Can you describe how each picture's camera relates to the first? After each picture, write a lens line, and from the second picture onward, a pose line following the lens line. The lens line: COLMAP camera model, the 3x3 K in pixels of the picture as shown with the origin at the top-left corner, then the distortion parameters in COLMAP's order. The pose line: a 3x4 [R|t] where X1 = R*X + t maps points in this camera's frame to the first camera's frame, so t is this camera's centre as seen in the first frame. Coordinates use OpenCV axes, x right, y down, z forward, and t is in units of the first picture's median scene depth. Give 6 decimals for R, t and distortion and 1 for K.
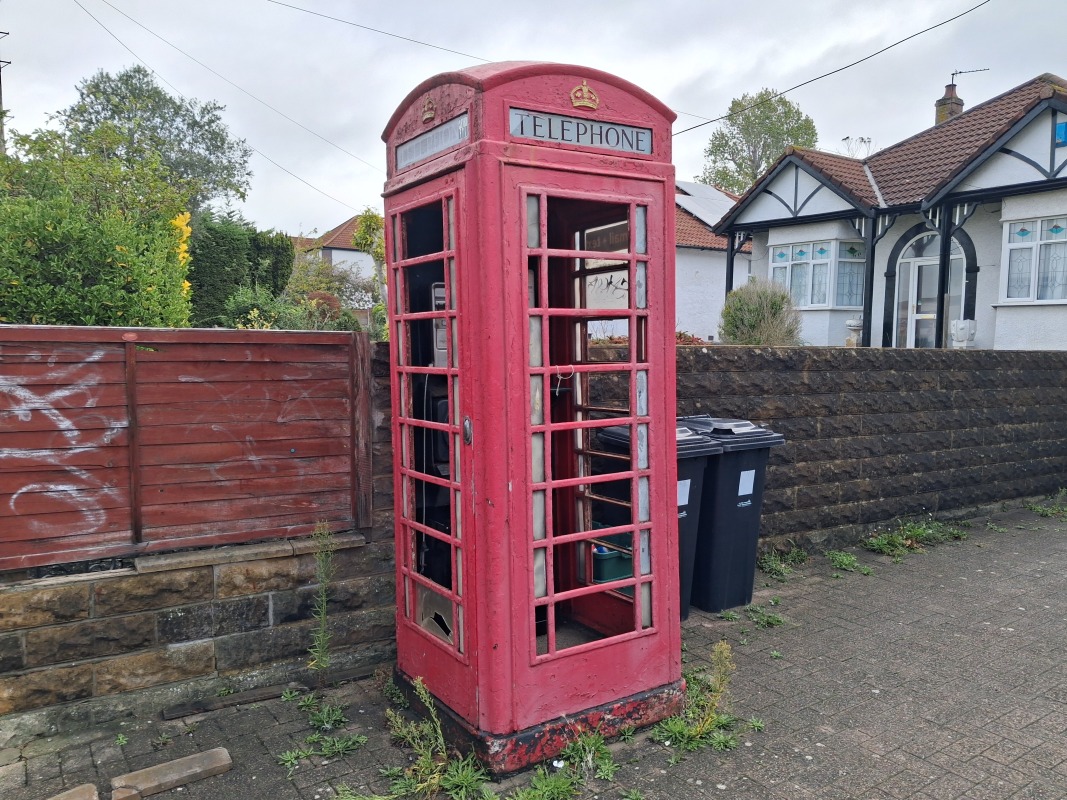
lens RADIAL K [[832.7, 0, 533.5], [0, 832.7, 400.0], [0, 0, 1]] dist [-0.000057, -0.000363]
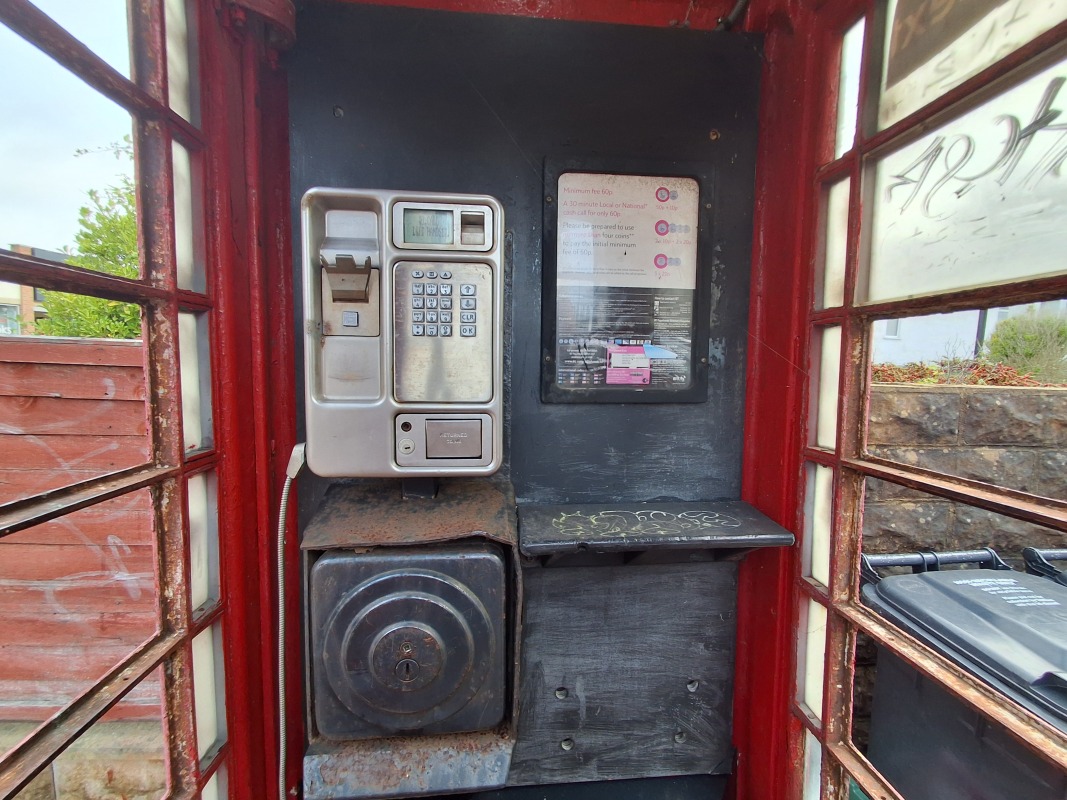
lens RADIAL K [[502.3, 0, 533.5], [0, 502.3, 400.0], [0, 0, 1]] dist [0.000668, 0.000105]
pose [[0.887380, 0.059157, -0.457227, 0.043734], [-0.055065, 0.998234, 0.022285, -0.067163], [0.457738, 0.005402, 0.889071, 0.830012]]
